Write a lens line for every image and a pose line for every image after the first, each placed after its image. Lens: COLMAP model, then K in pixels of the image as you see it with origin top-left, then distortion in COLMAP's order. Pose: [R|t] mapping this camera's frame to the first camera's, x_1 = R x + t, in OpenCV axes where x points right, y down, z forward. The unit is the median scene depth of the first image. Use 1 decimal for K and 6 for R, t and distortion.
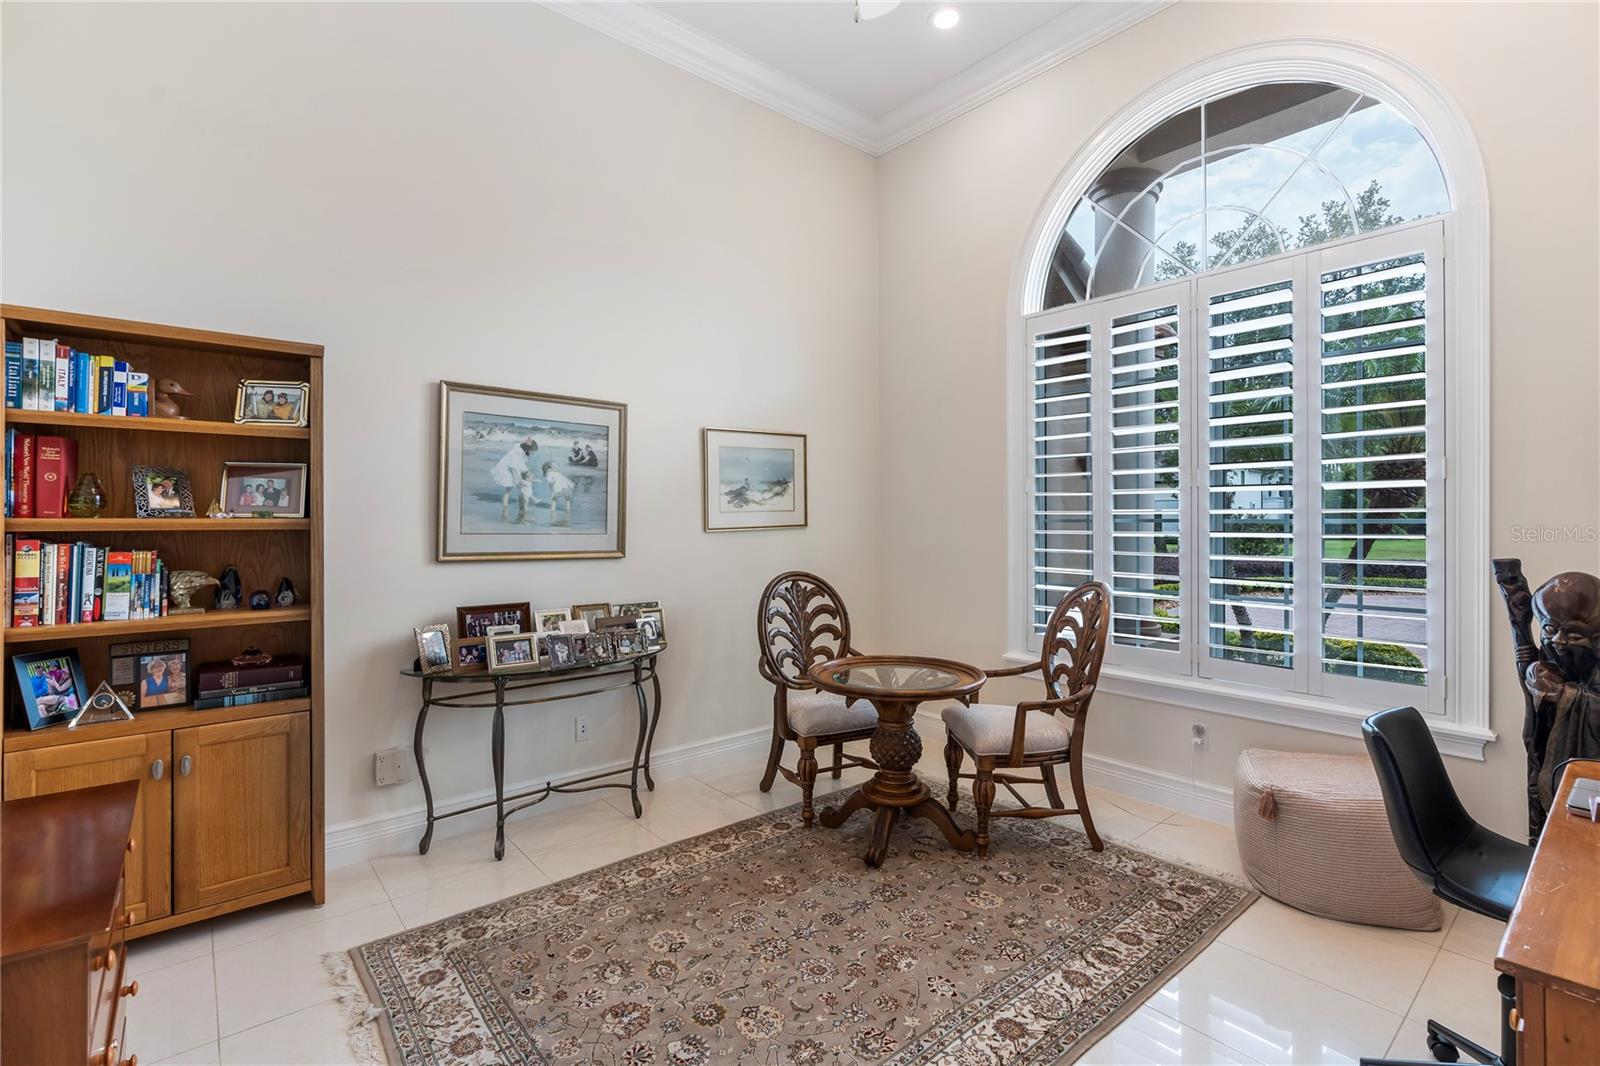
lens RADIAL K [[727.9, 0, 799.1], [0, 727.9, 525.3], [0, 0, 1]] dist [-0.007563, 0.001689]
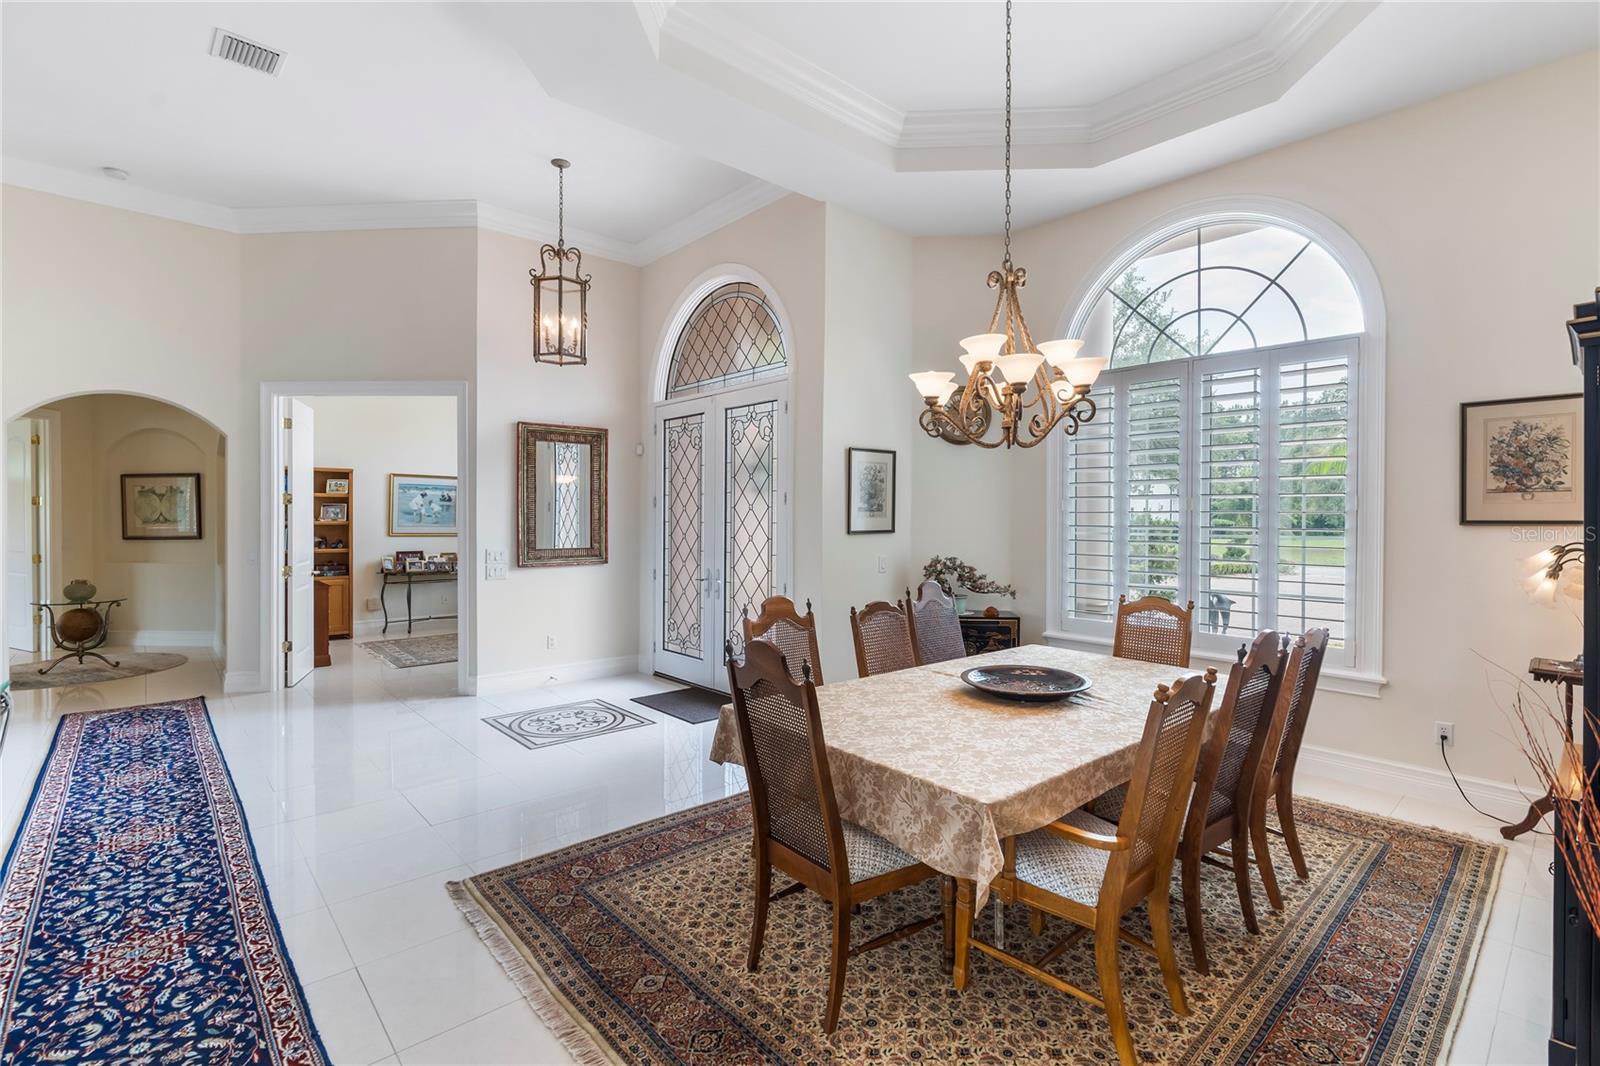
lens RADIAL K [[727.9, 0, 800.6], [0, 727.9, 529.3], [0, 0, 1]] dist [-0.007563, 0.001689]
pose [[0.999560, 0.005353, 0.029181, 1.084631], [-0.005652, 0.999932, 0.010180, -0.015103], [-0.029124, -0.010340, 0.999522, -1.994087]]
